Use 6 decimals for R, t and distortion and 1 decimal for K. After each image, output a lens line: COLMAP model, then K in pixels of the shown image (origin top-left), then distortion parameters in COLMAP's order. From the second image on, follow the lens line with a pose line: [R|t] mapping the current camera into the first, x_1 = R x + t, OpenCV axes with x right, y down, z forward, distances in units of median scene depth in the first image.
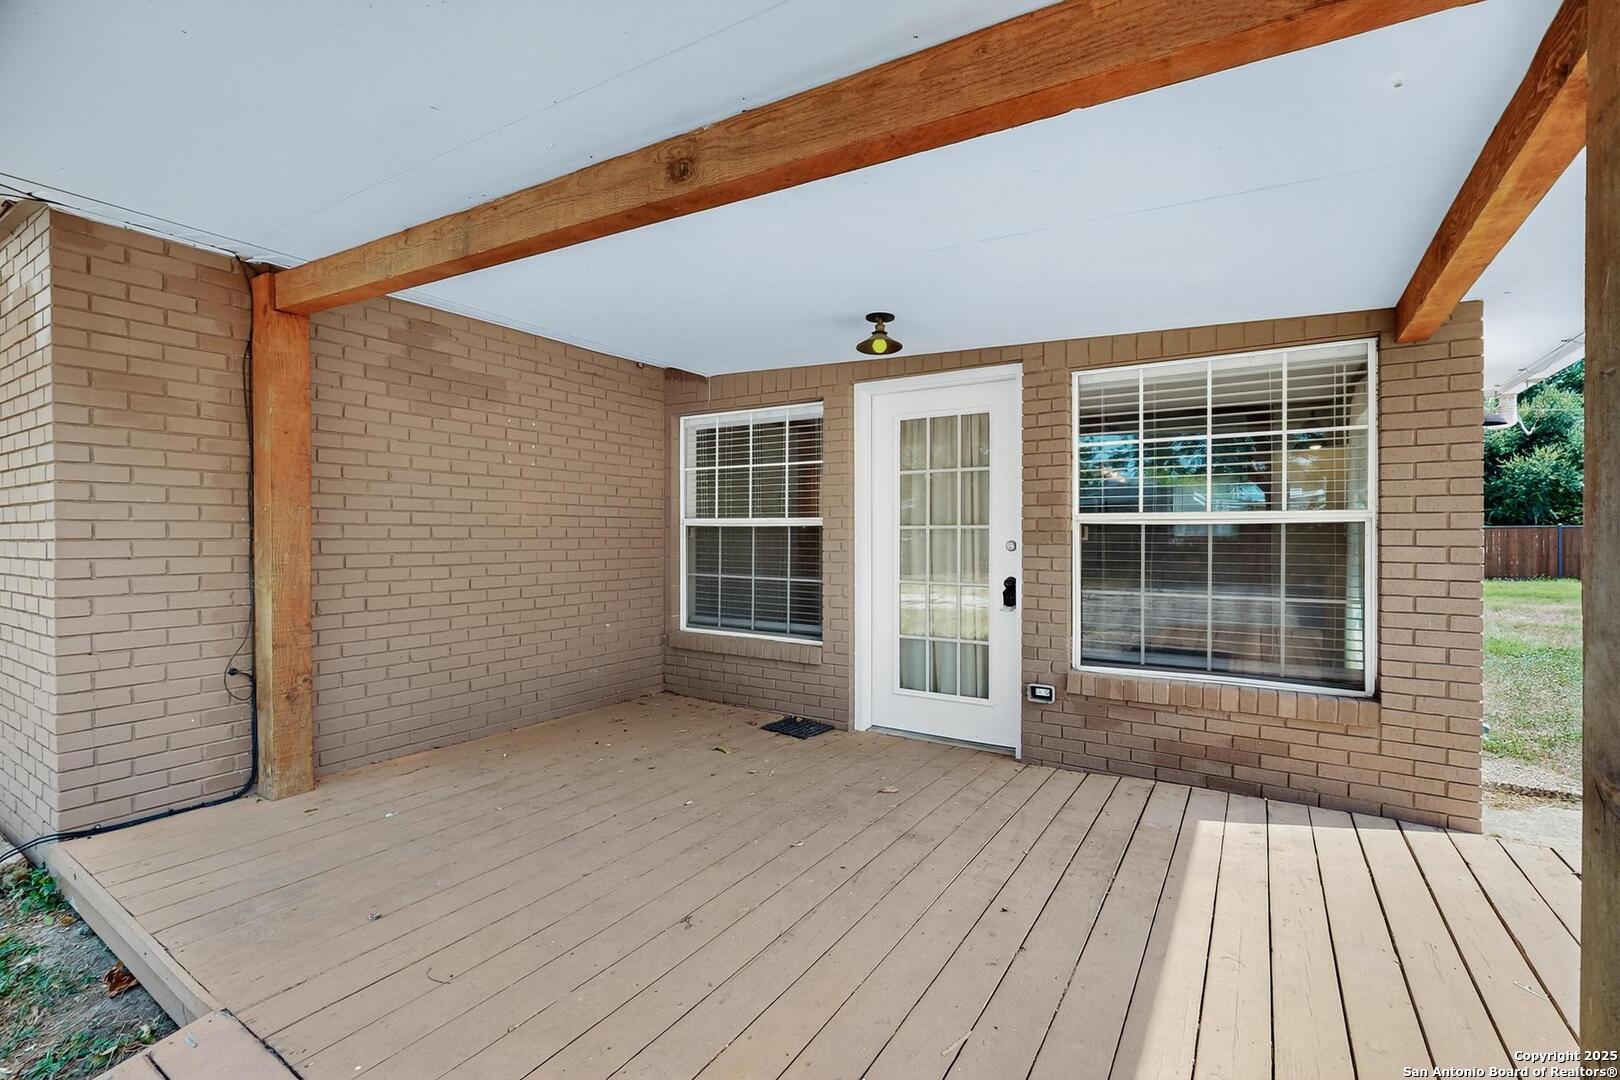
lens RADIAL K [[703.5, 0, 804.2], [0, 703.5, 536.8], [0, 0, 1]] dist [-0.002688, 0.001400]
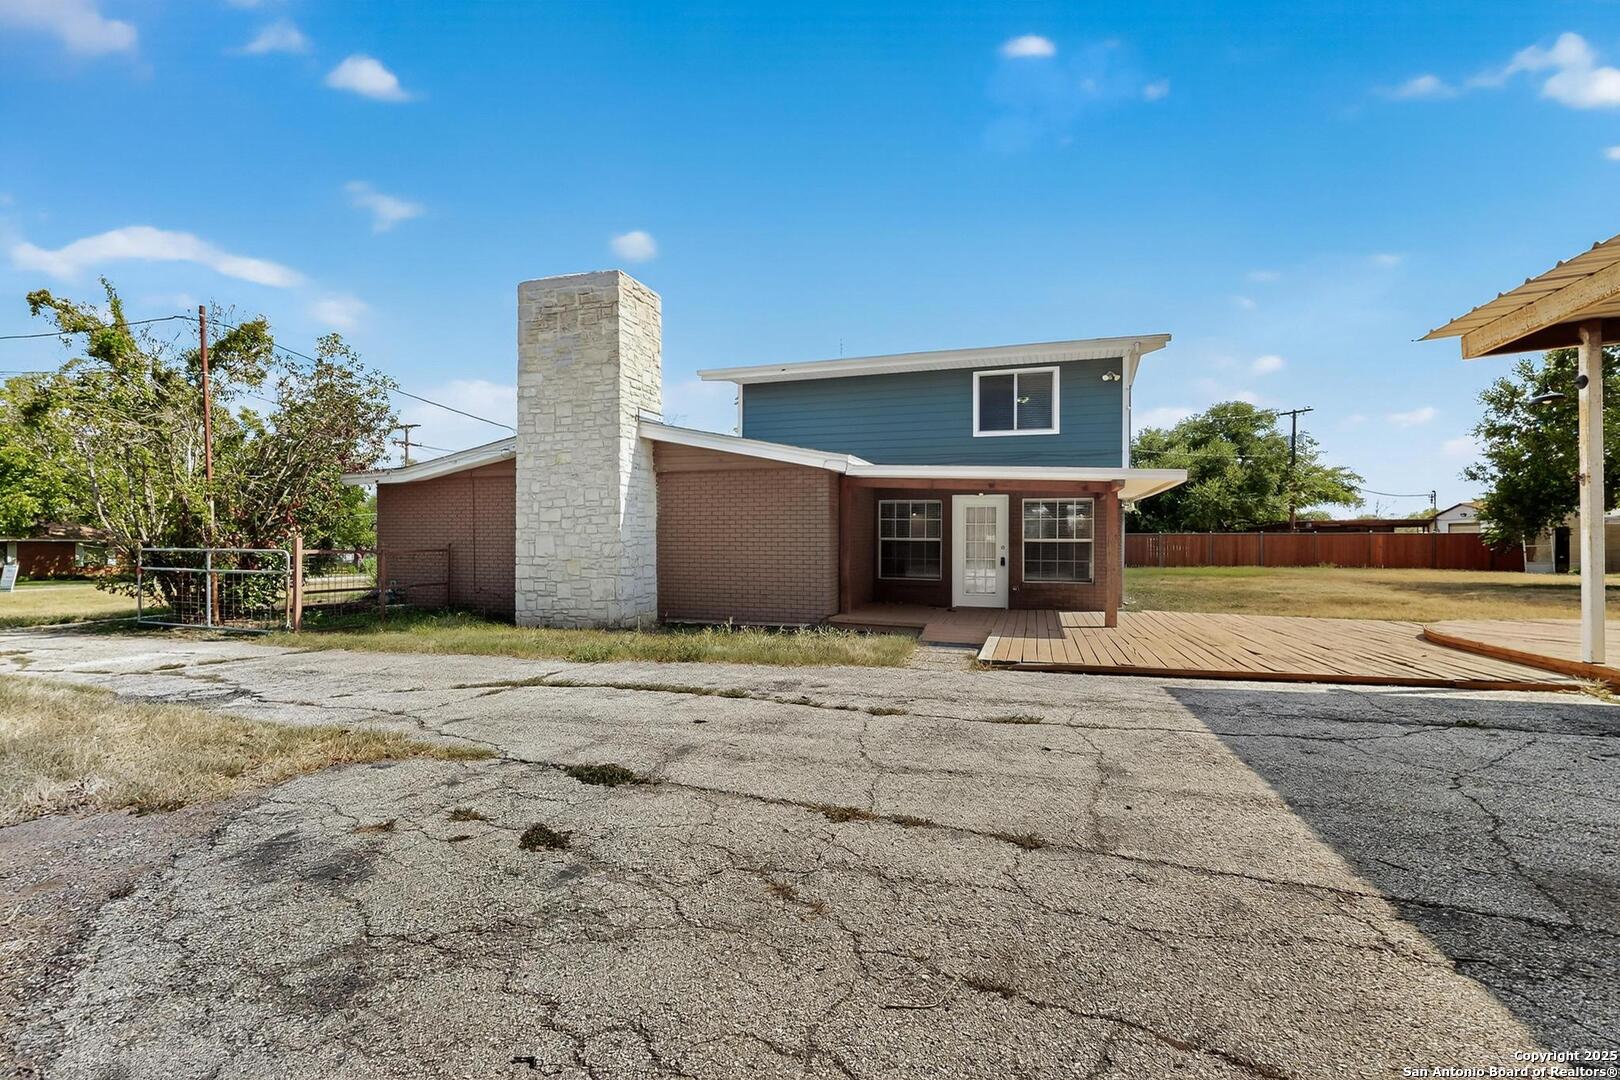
lens RADIAL K [[703.5, 0, 818.7], [0, 703.5, 543.2], [0, 0, 1]] dist [-0.002688, 0.001400]
pose [[0.962293, 0.000134, 0.272016, -0.154251], [-0.002670, 0.999956, 0.008955, -0.003585], [-0.272003, -0.009344, 0.962251, -0.209147]]
